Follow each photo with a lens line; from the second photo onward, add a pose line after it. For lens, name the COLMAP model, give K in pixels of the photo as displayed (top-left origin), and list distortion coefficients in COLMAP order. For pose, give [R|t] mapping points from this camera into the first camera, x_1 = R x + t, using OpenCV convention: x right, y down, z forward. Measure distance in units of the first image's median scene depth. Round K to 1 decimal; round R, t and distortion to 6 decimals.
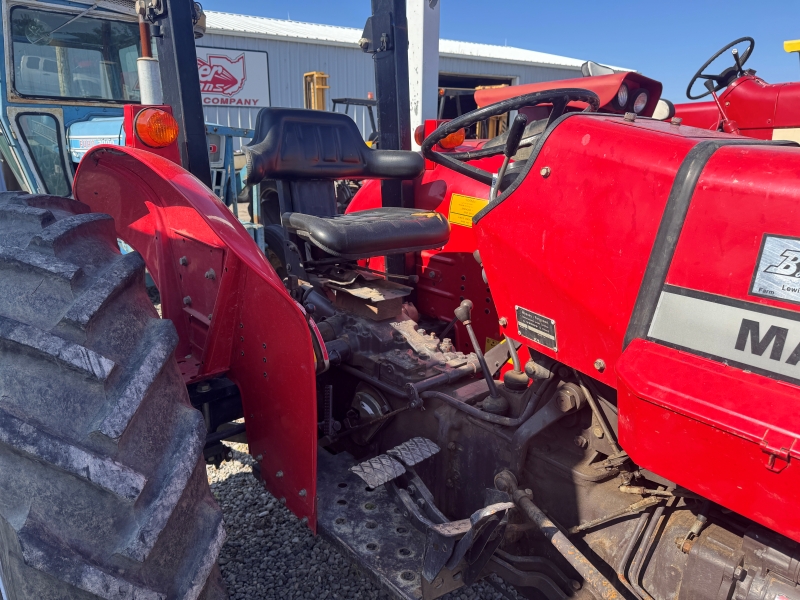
lens RADIAL K [[552.2, 0, 393.2], [0, 552.2, 298.6], [0, 0, 1]] dist [0.051932, -0.056294]
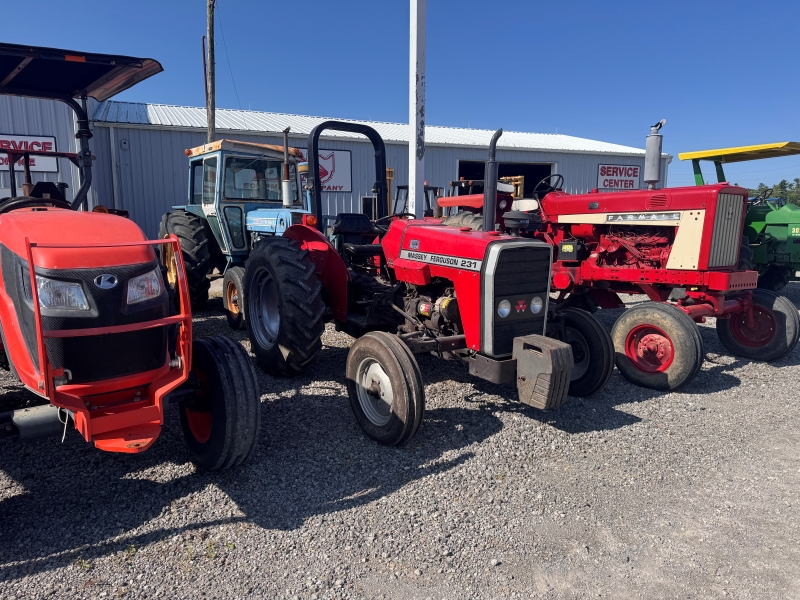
lens RADIAL K [[552.2, 0, 402.3], [0, 552.2, 304.0], [0, 0, 1]] dist [0.067789, -0.096774]
pose [[0.992277, 0.018544, -0.122651, 0.718374], [-0.032438, 0.993148, -0.112272, 0.714159], [0.119728, 0.115384, 0.986079, -2.767618]]
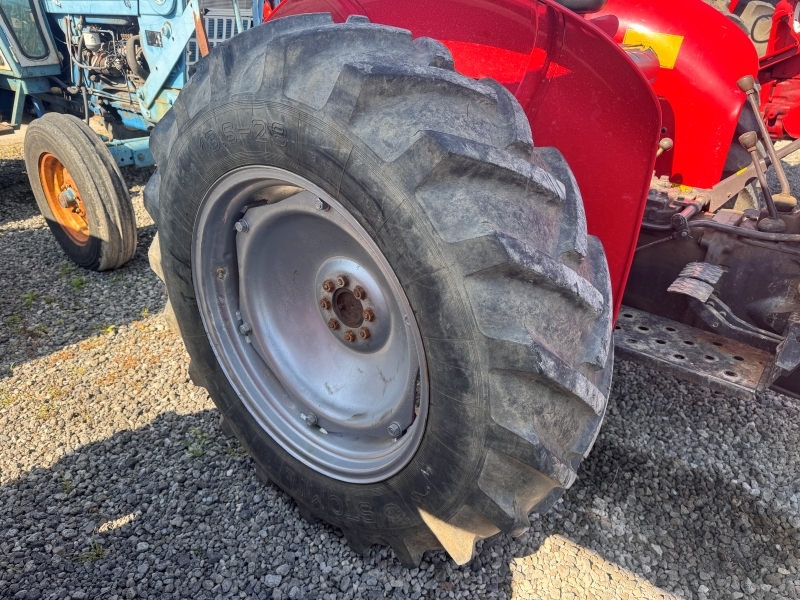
lens RADIAL K [[552.2, 0, 393.2], [0, 552.2, 298.6], [0, 0, 1]] dist [0.051932, -0.056294]
pose [[0.985470, -0.076168, 0.151816, -0.711203], [0.042513, 0.975975, 0.213697, 0.064042], [-0.164445, -0.204138, 0.965031, 0.035867]]
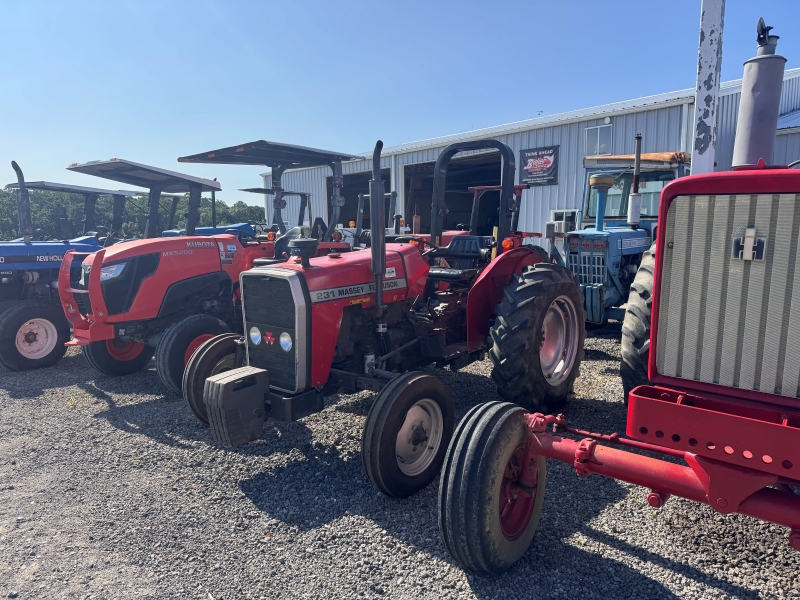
lens RADIAL K [[552.2, 0, 393.2], [0, 552.2, 298.6], [0, 0, 1]] dist [0.051932, -0.056294]
pose [[0.149403, 0.114012, -0.982181, 3.735668], [-0.259861, 0.962939, 0.072250, -0.162692], [0.954018, 0.244436, 0.173493, 0.232395]]
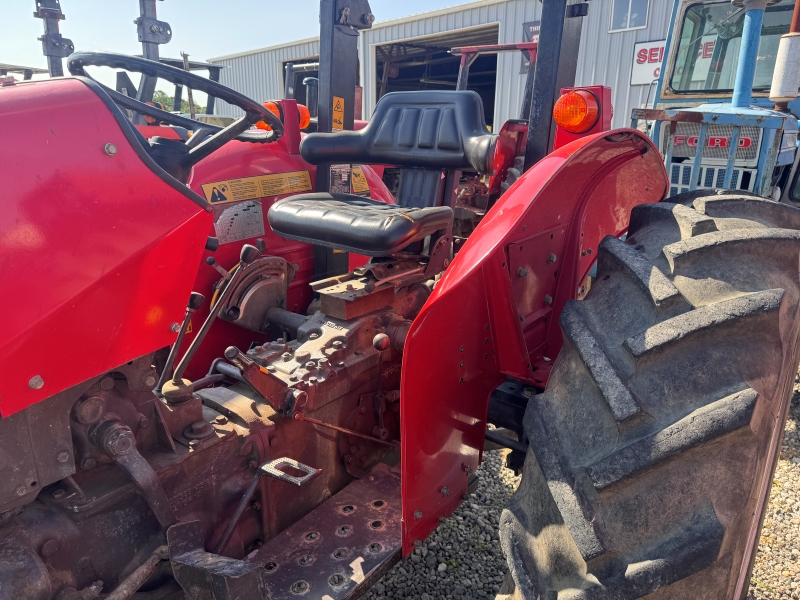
lens RADIAL K [[584.0, 0, 400.0], [0, 584.0, 300.0], [0, 0, 1]] dist [0.006153, 0.000468]
pose [[0.190495, 0.262694, -0.945888, 1.129402], [-0.273667, 0.939545, 0.205818, -0.272442], [0.942771, 0.219651, 0.250870, 1.060707]]
